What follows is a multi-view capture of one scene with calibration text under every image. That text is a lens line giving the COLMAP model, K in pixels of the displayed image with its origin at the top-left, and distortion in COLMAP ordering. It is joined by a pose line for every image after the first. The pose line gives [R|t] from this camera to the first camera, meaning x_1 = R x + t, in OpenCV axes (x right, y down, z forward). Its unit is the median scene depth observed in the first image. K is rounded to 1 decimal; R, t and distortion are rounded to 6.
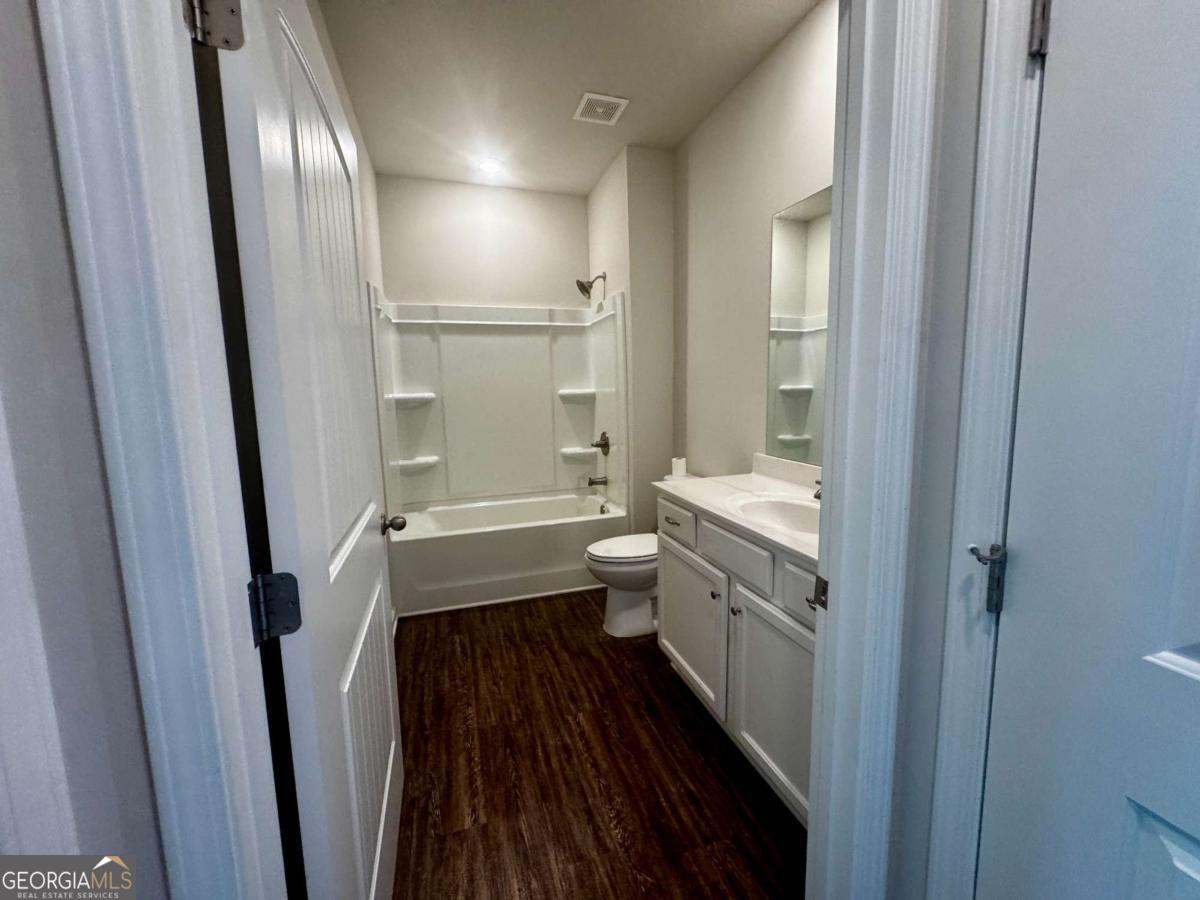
lens RADIAL K [[472.0, 0, 598.3], [0, 472.0, 445.8], [0, 0, 1]] dist [-0.001854, 0.000522]
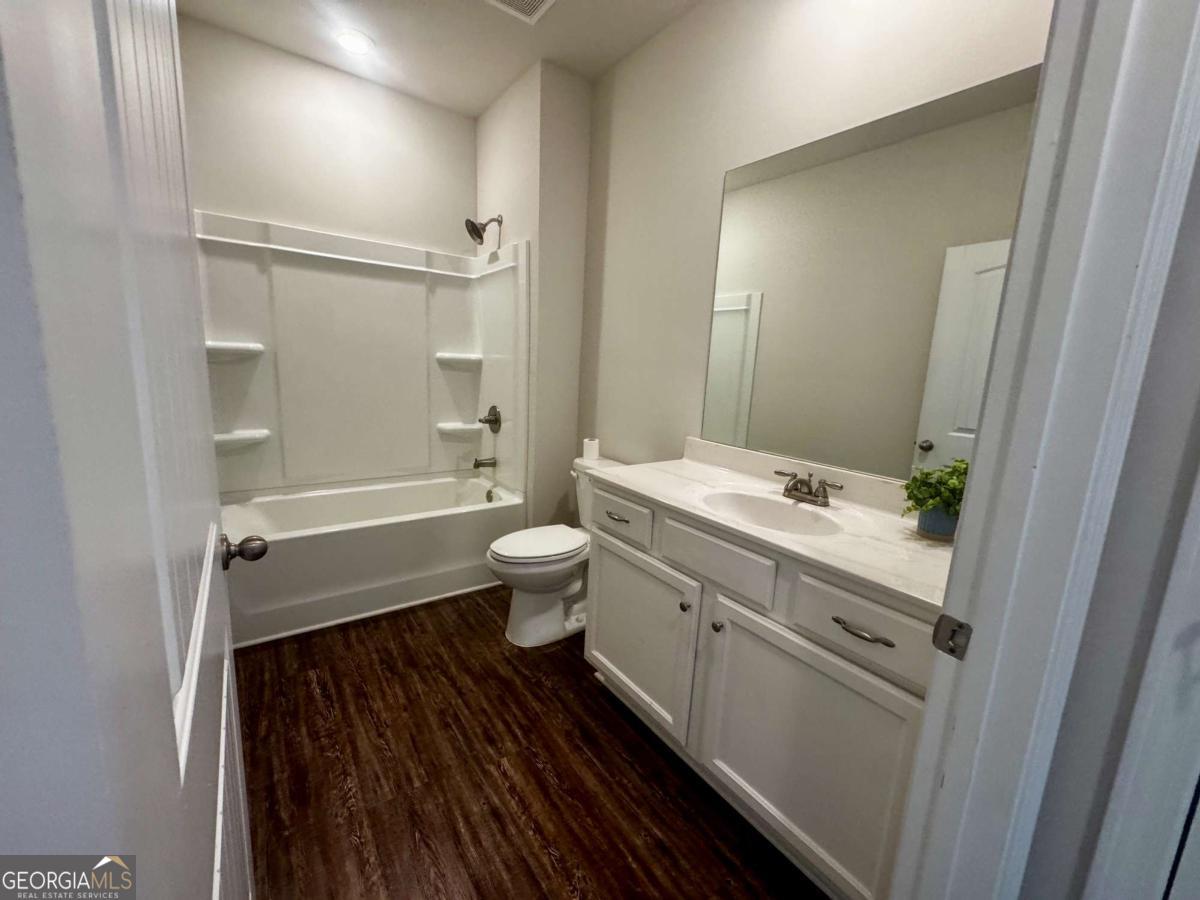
lens RADIAL K [[472.0, 0, 594.2], [0, 472.0, 444.8], [0, 0, 1]] dist [-0.001854, 0.000522]
pose [[0.948097, 0.012638, 0.317730, -0.122208], [-0.029806, 0.998343, 0.049230, -0.008347], [-0.316582, -0.056145, 0.946902, 0.175026]]
